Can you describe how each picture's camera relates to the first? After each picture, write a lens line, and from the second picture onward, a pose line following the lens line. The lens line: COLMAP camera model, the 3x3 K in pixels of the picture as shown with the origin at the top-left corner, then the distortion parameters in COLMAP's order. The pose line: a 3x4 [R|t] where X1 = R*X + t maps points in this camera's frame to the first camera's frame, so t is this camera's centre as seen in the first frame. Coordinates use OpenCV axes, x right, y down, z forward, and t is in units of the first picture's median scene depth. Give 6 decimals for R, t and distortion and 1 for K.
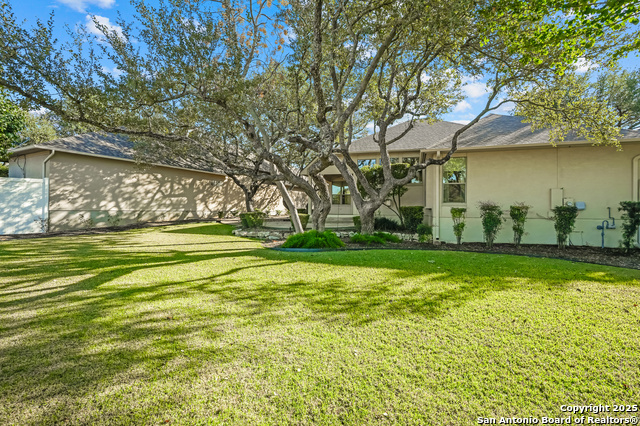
lens RADIAL K [[289.8, 0, 310.2], [0, 289.8, 202.4], [0, 0, 1]] dist [-0.014606, 0.005031]
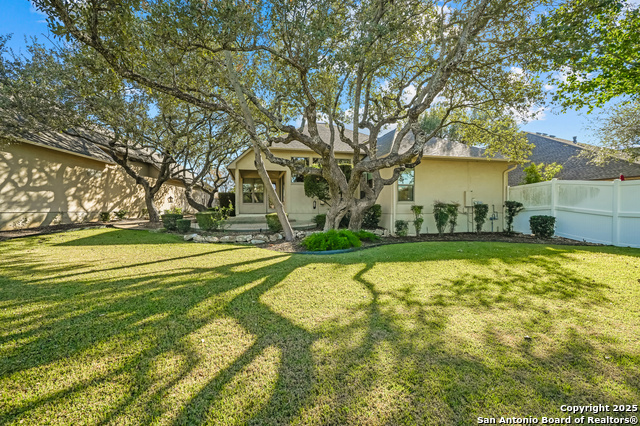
lens RADIAL K [[289.8, 0, 313.8], [0, 289.8, 211.1], [0, 0, 1]] dist [-0.014606, 0.005031]
pose [[0.849557, -0.011735, 0.527367, -0.280319], [-0.003805, 0.999590, 0.028372, 0.006215], [-0.527483, -0.026110, 0.849164, 0.128999]]
